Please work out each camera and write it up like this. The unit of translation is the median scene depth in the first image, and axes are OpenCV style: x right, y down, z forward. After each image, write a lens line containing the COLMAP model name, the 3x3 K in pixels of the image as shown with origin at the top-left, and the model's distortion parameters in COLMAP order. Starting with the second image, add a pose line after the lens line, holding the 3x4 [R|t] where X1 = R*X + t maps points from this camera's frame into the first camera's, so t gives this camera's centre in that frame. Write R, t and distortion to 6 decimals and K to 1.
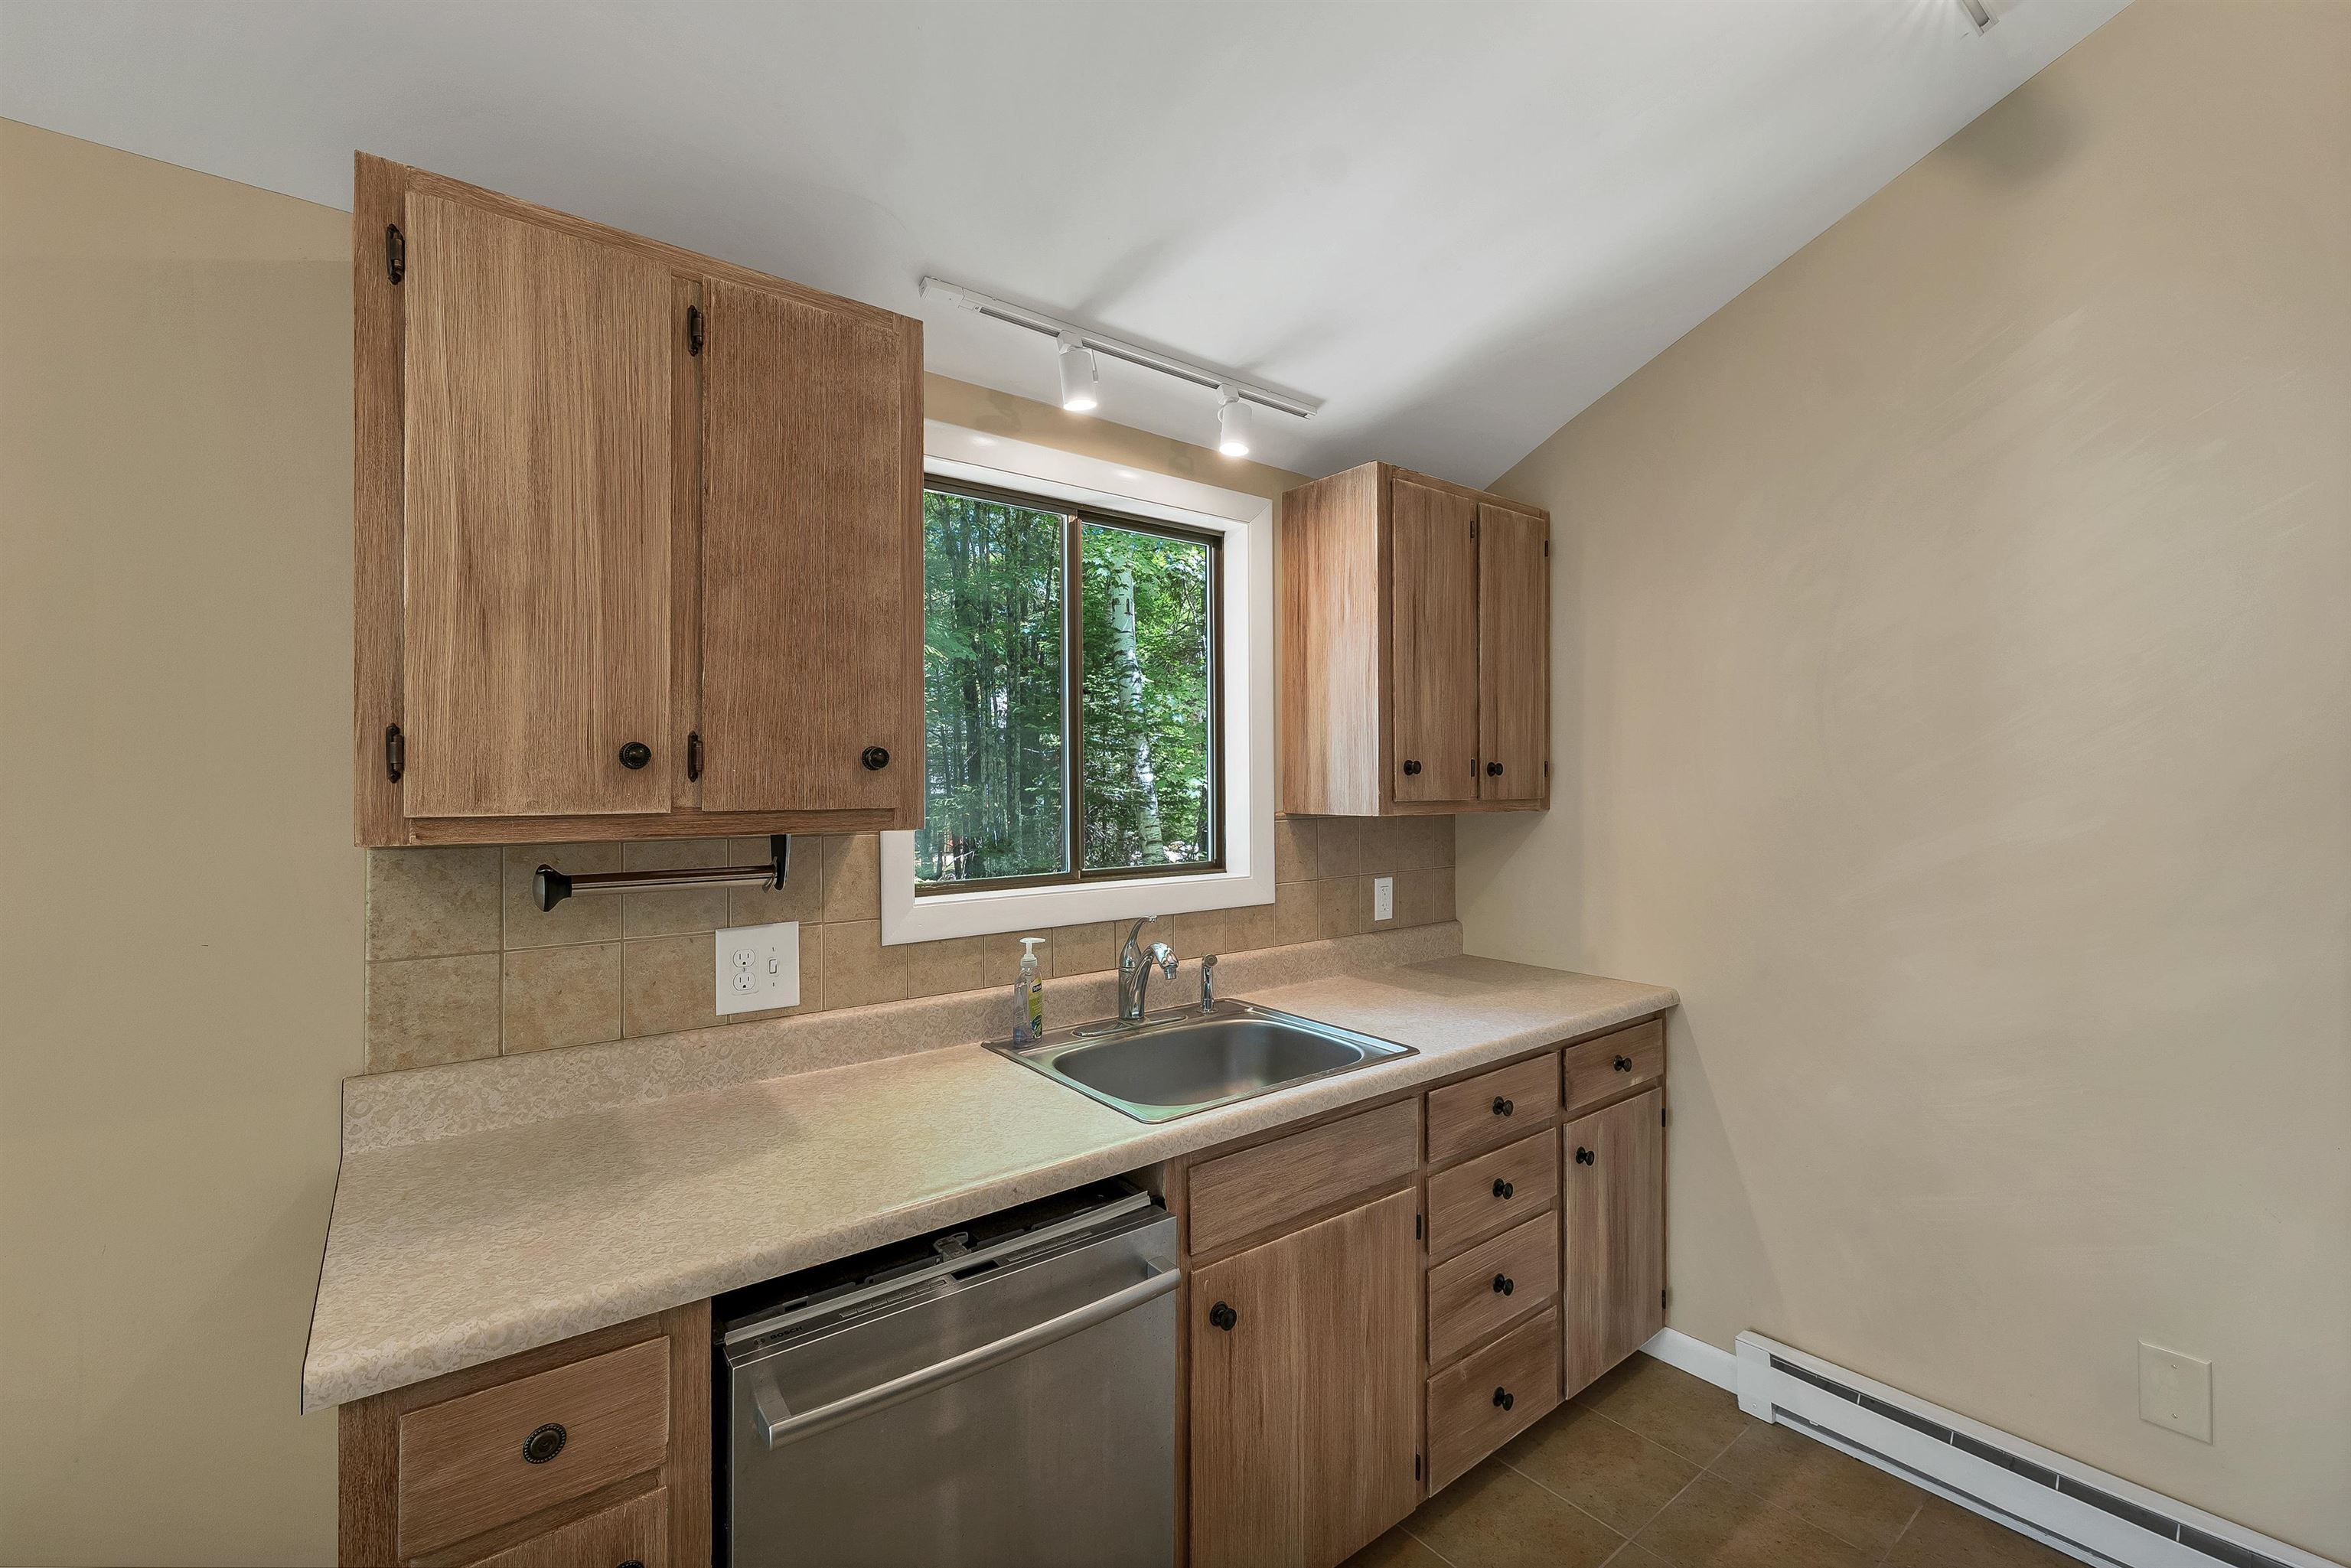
lens RADIAL K [[976.9, 0, 1166.2], [0, 976.9, 774.6], [0, 0, 1]] dist [0.001764, 0.000189]
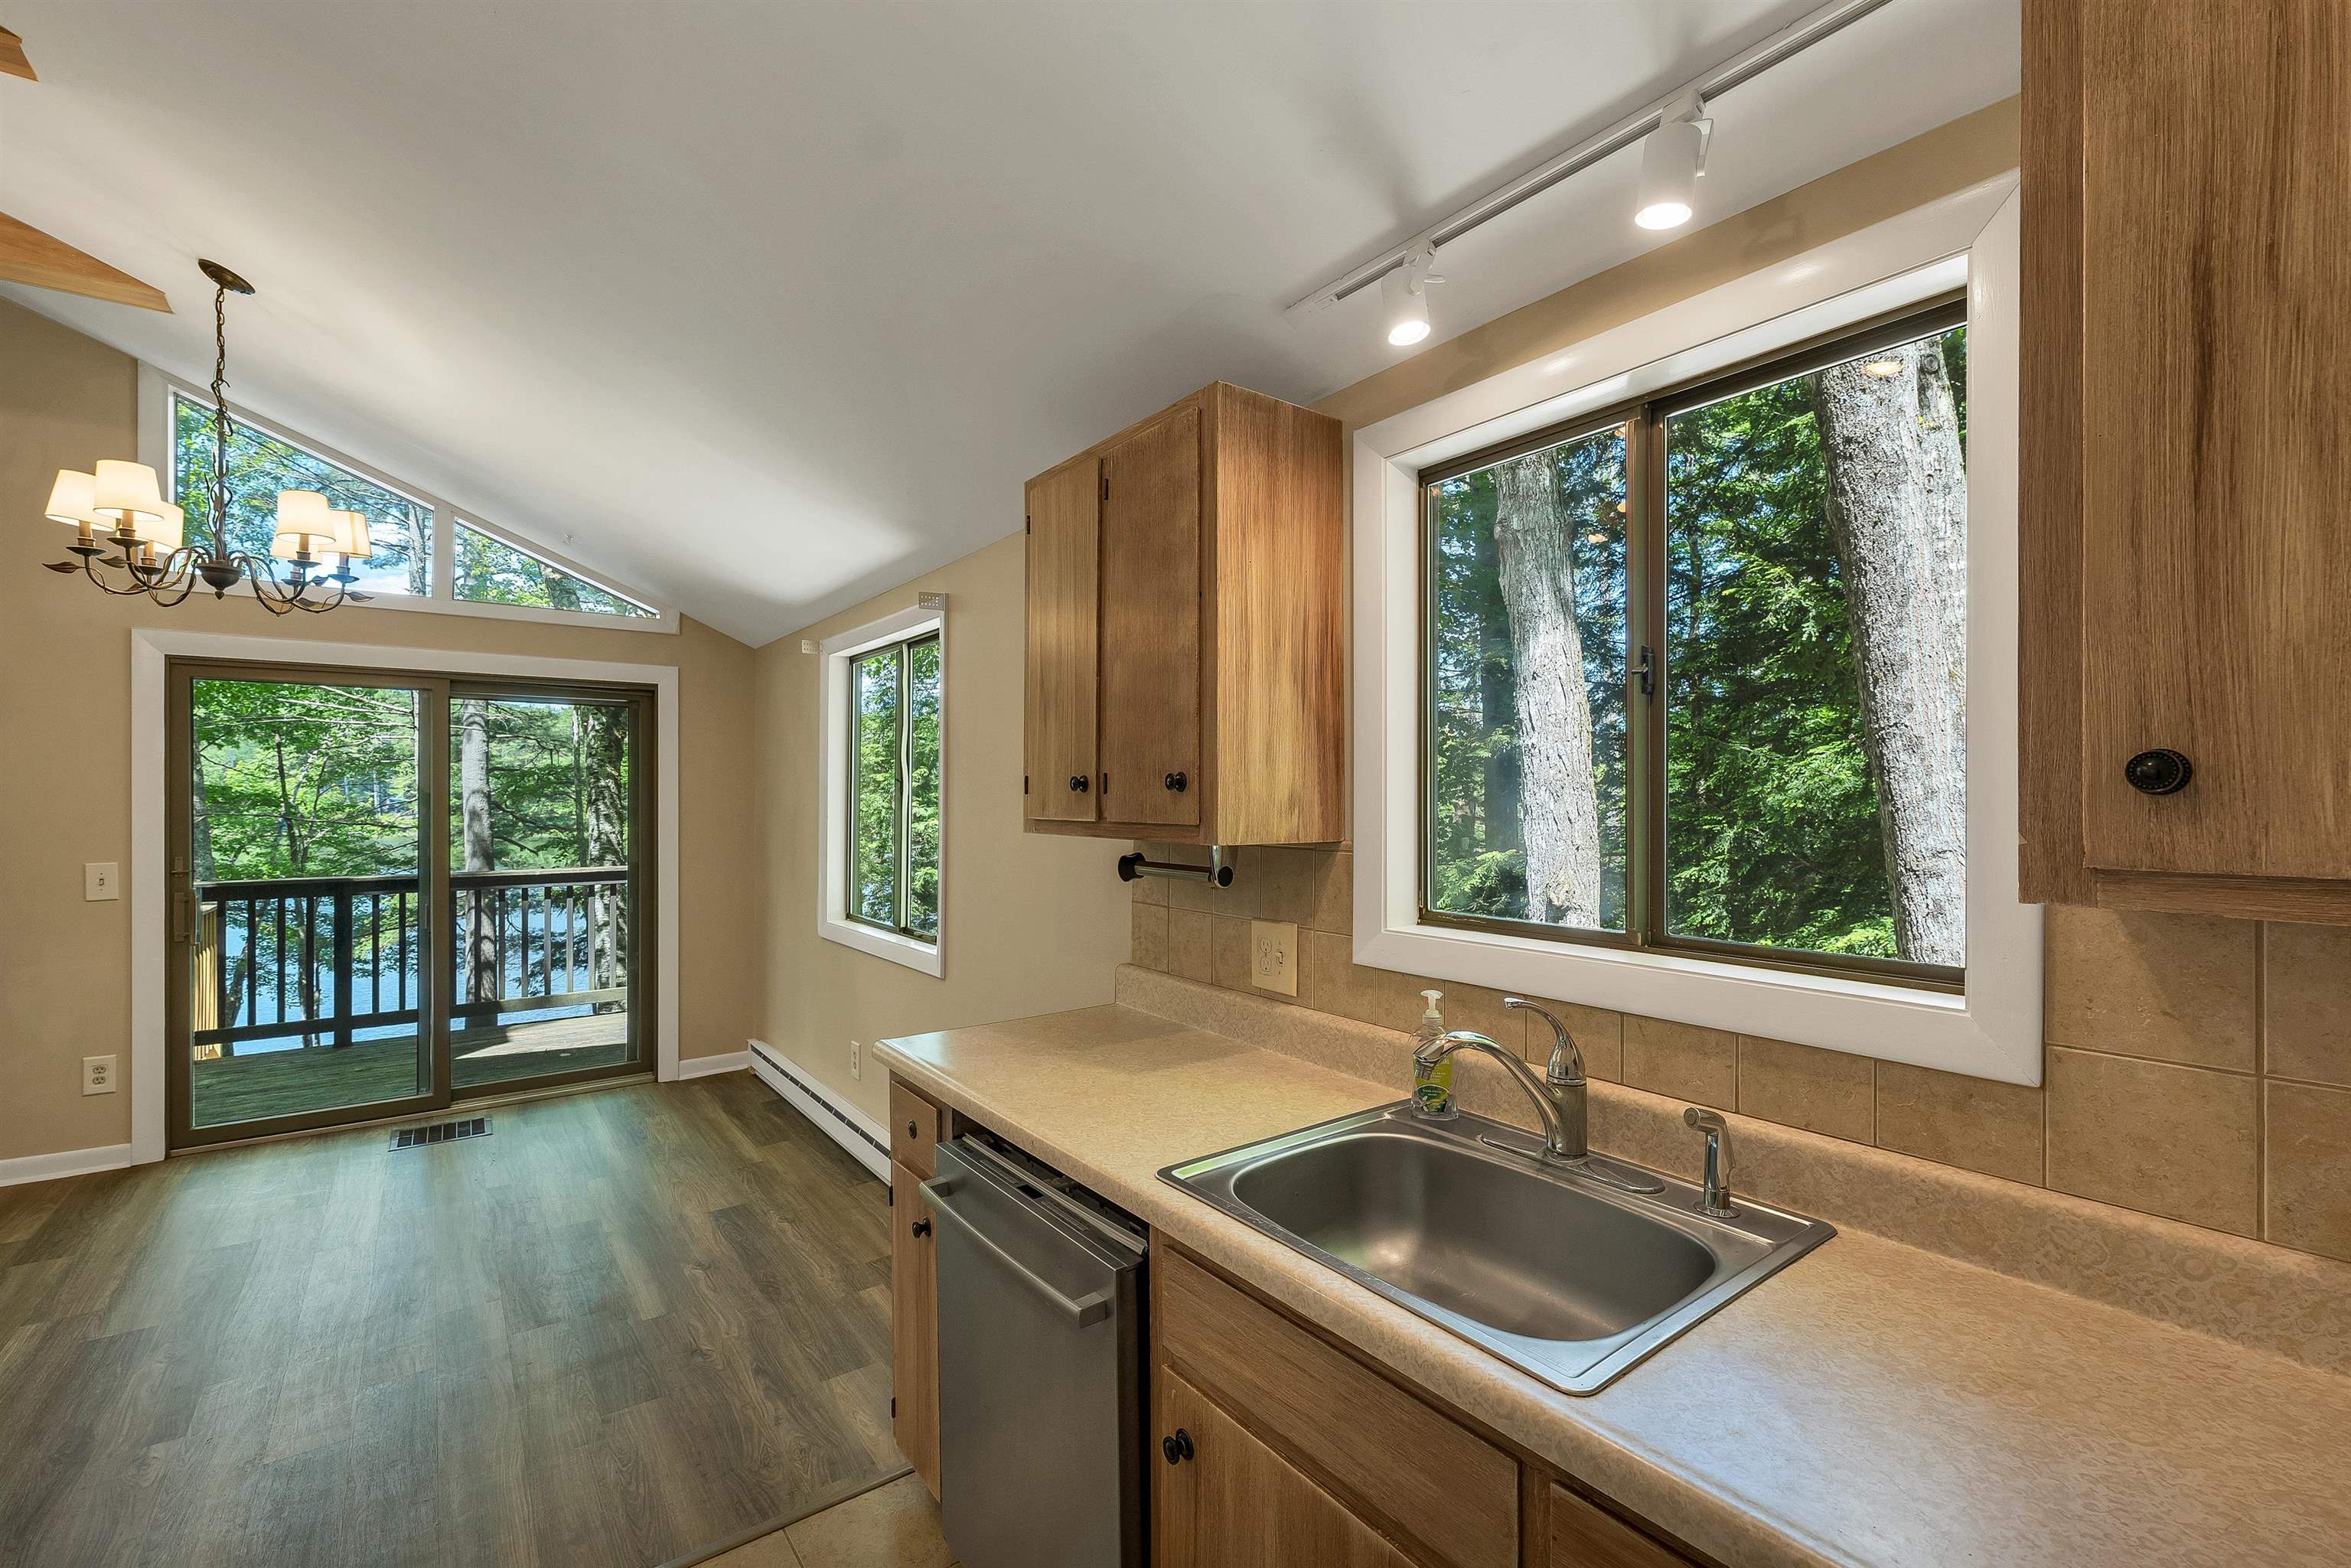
lens RADIAL K [[996.4, 0, 1171.6], [0, 996.4, 801.3], [0, 0, 1]] dist [0.002353, 0.000296]
pose [[-0.010514, 0.008098, -0.999912, 0.865125], [0.006087, 0.999949, 0.008034, -0.002759], [0.999926, -0.006002, -0.010563, 0.960053]]
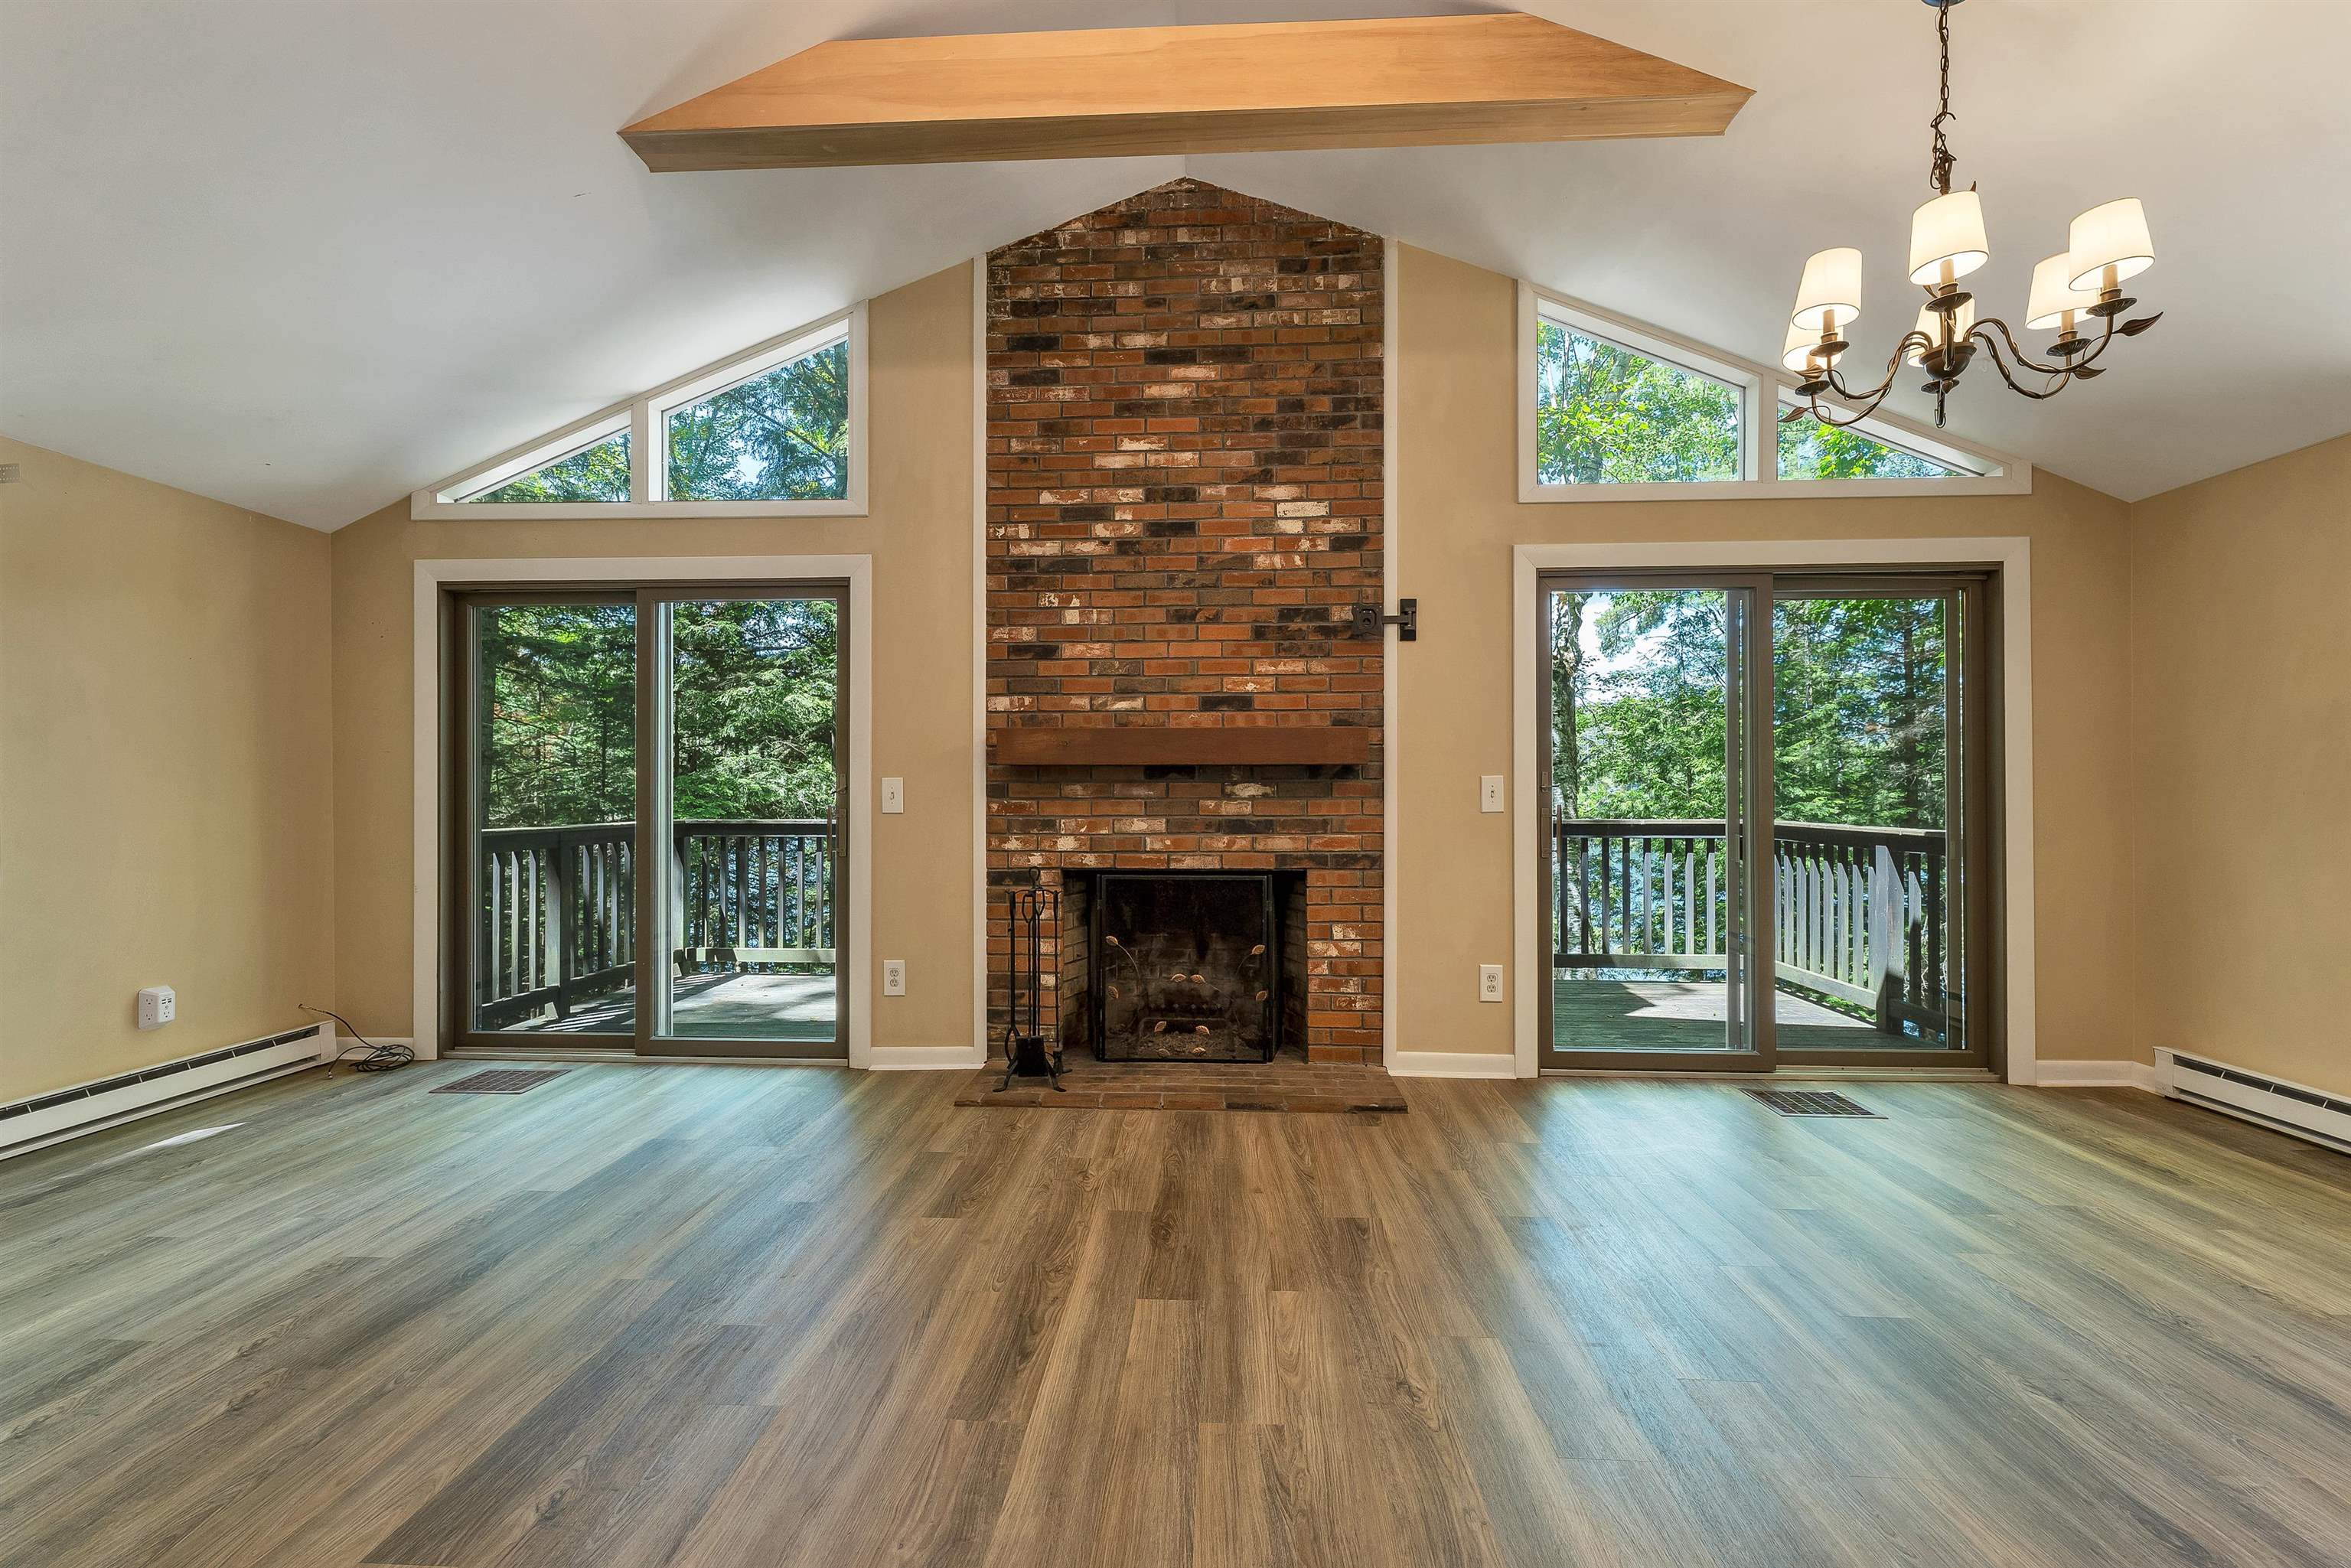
lens RADIAL K [[961.0, 0, 1166.4], [0, 961.0, 777.3], [0, 0, 1]] dist [0.000512, -0.000149]
pose [[-0.657188, -0.005677, -0.753706, 0.805701], [0.007617, 0.999871, -0.014173, 0.183167], [0.753689, -0.015055, -0.657059, -0.715720]]
